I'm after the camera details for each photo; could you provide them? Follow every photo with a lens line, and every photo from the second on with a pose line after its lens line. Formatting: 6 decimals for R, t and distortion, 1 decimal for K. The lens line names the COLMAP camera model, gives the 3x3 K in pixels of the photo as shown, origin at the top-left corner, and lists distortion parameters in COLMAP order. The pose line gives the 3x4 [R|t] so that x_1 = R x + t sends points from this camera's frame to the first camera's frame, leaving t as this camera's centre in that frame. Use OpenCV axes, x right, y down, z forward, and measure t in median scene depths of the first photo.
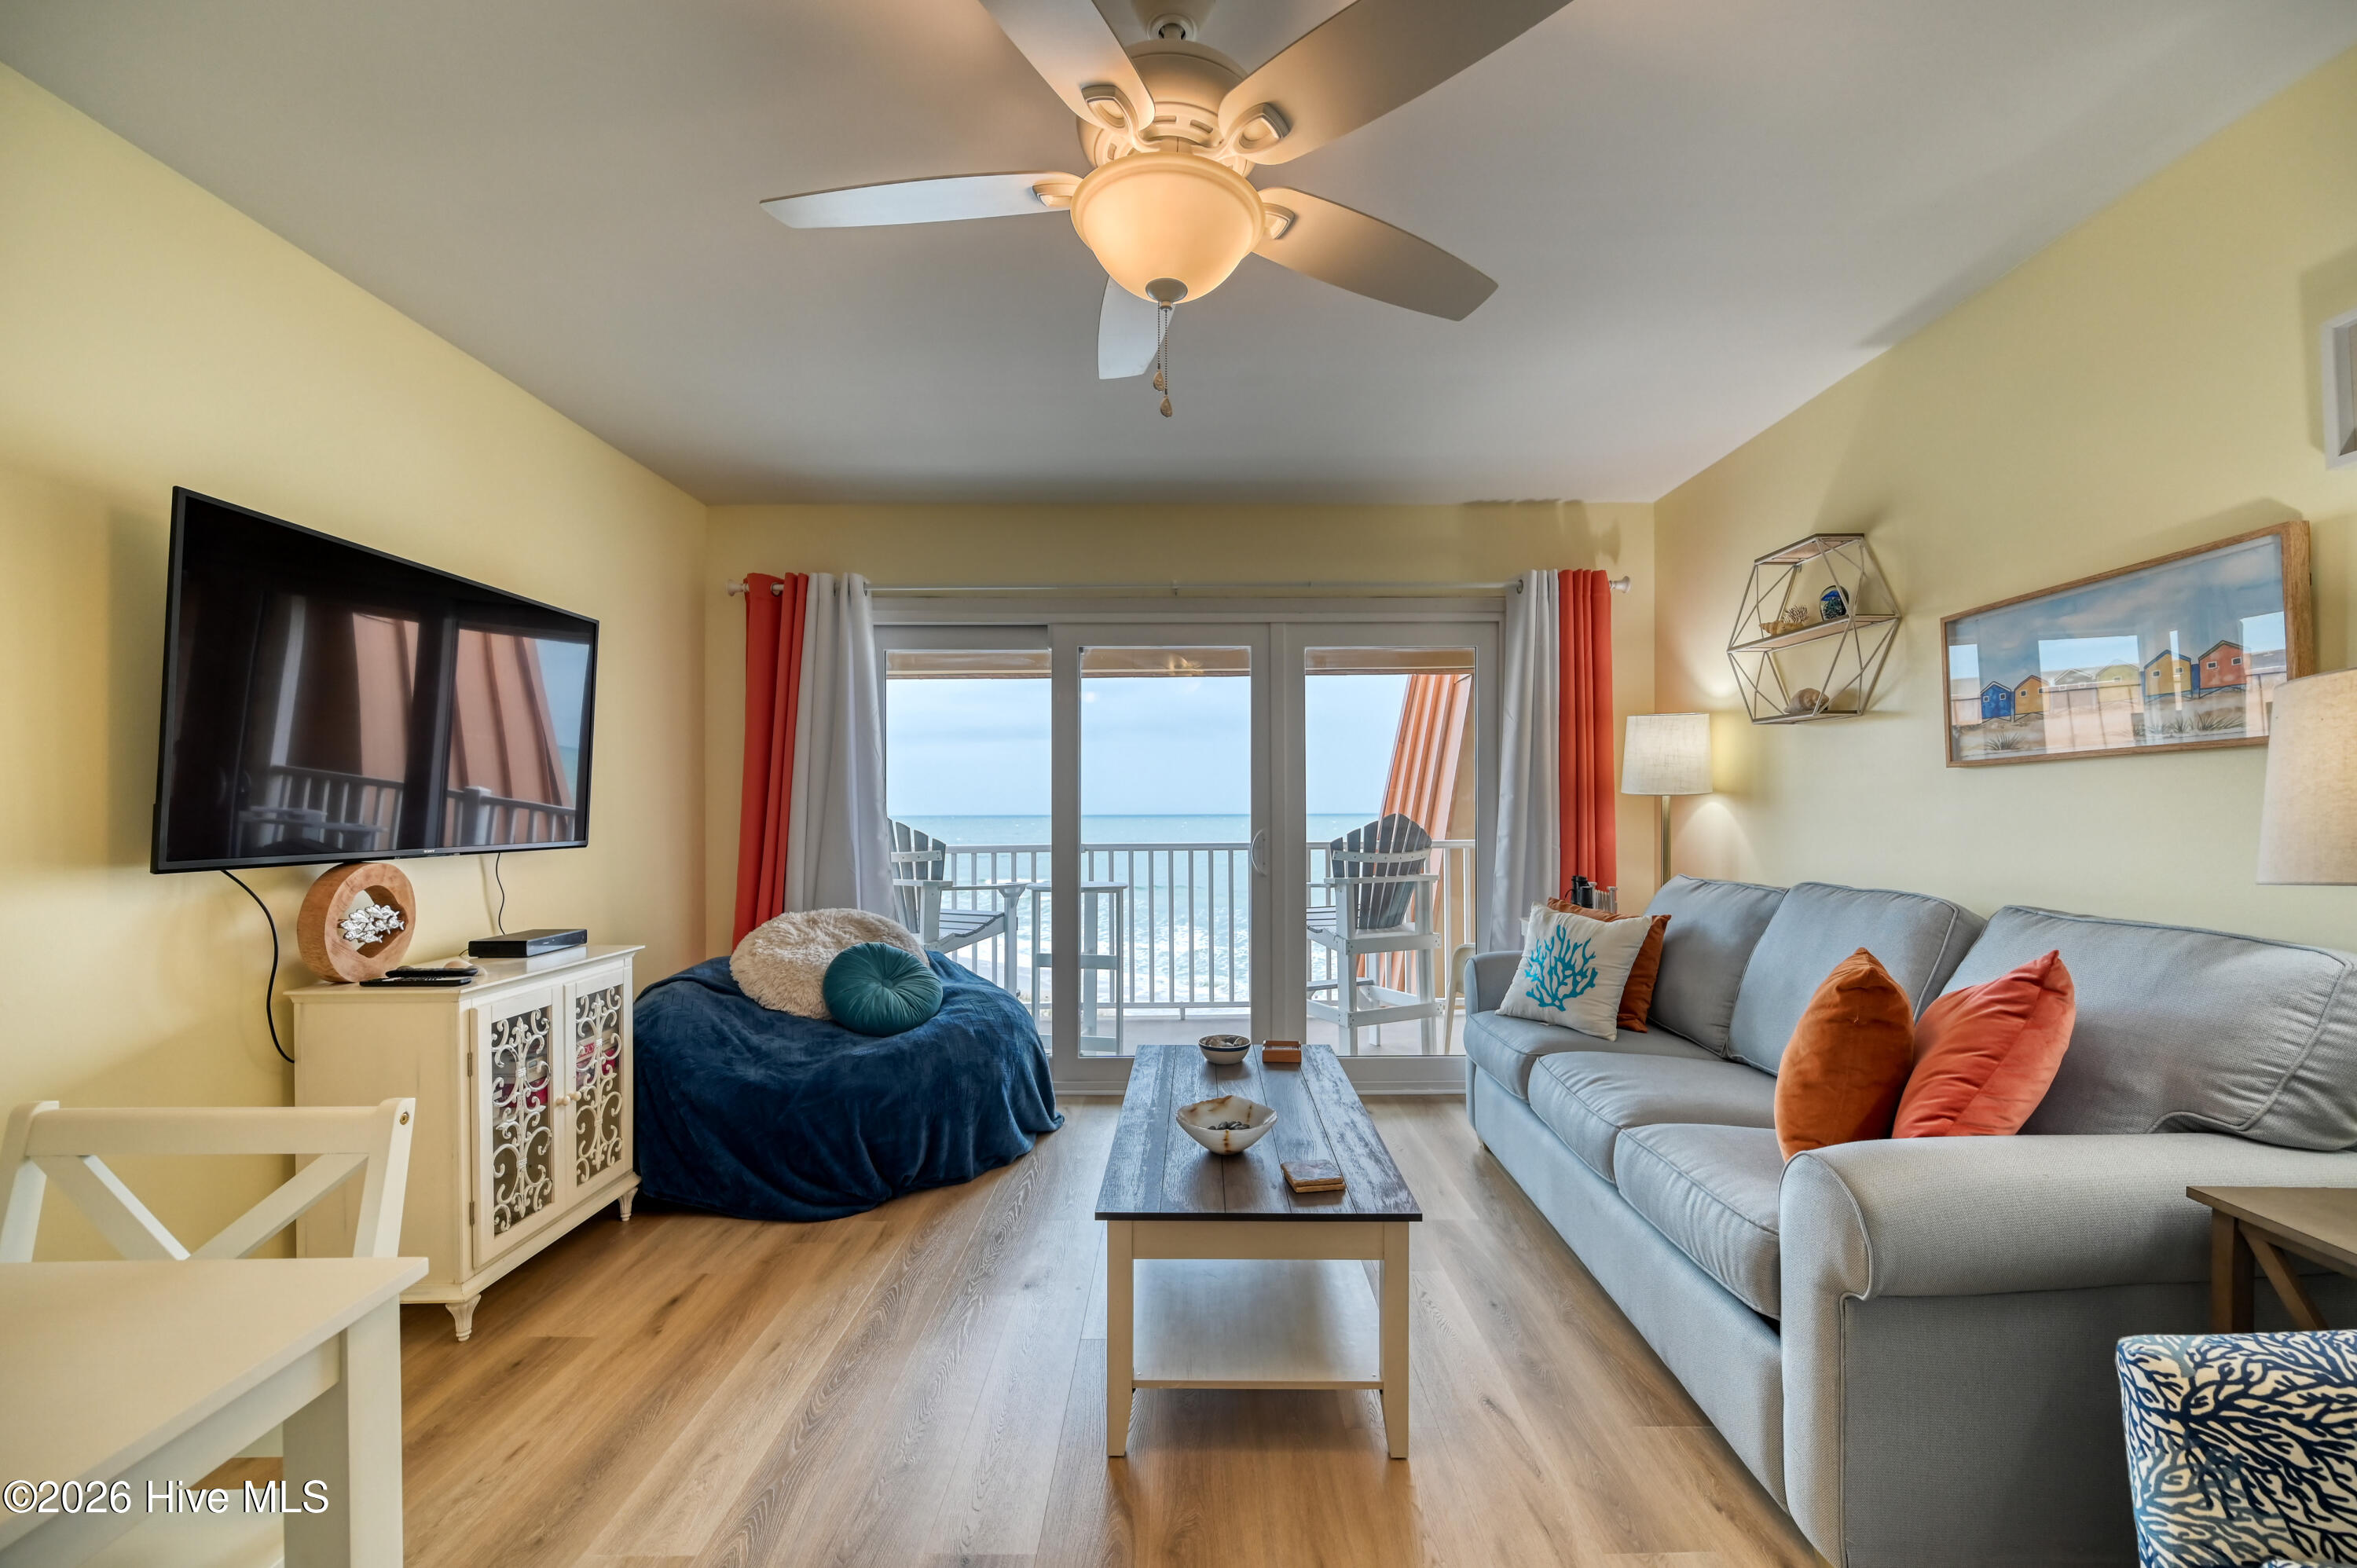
lens RADIAL K [[940.6, 0, 1183.0], [0, 940.6, 803.9], [0, 0, 1]] dist [0.000896, 0.000365]
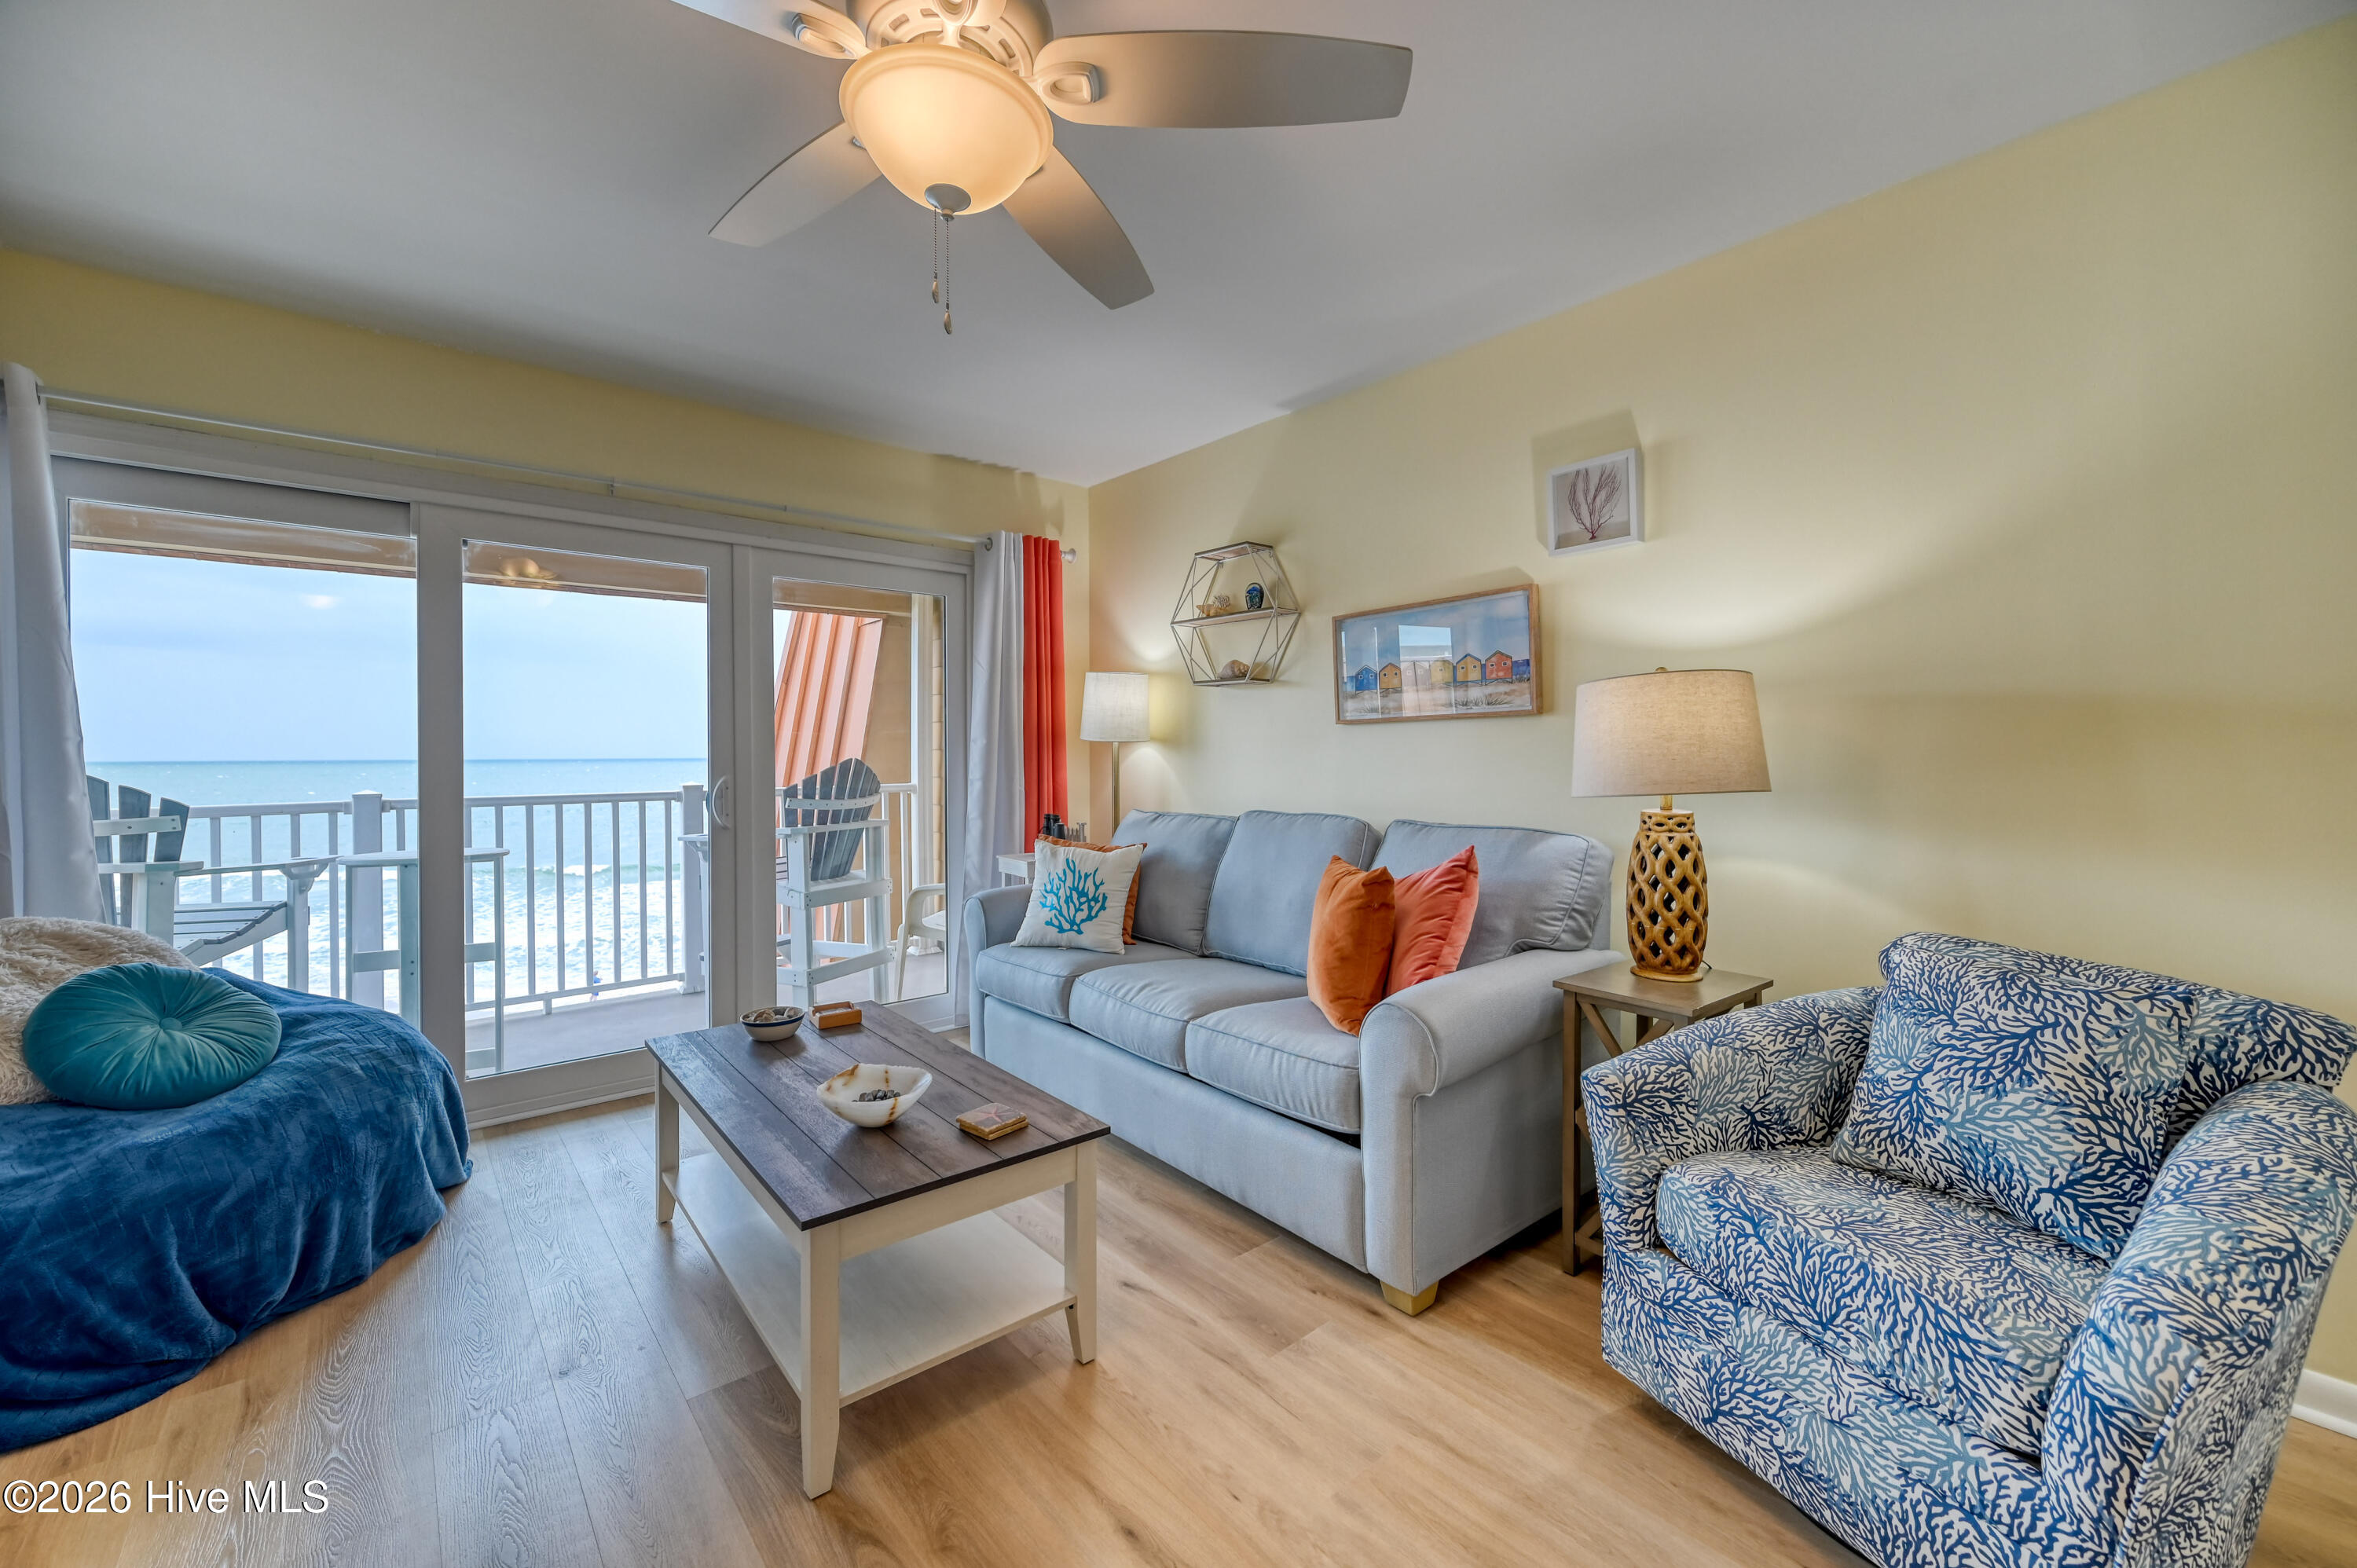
lens RADIAL K [[940.6, 0, 1177.9], [0, 940.6, 747.7], [0, 0, 1]] dist [0.000896, 0.000365]
pose [[0.763029, 0.005087, 0.646344, -0.229961], [-0.004426, 0.999987, -0.002645, 0.000745], [-0.646349, -0.000843, 0.763042, 0.071513]]
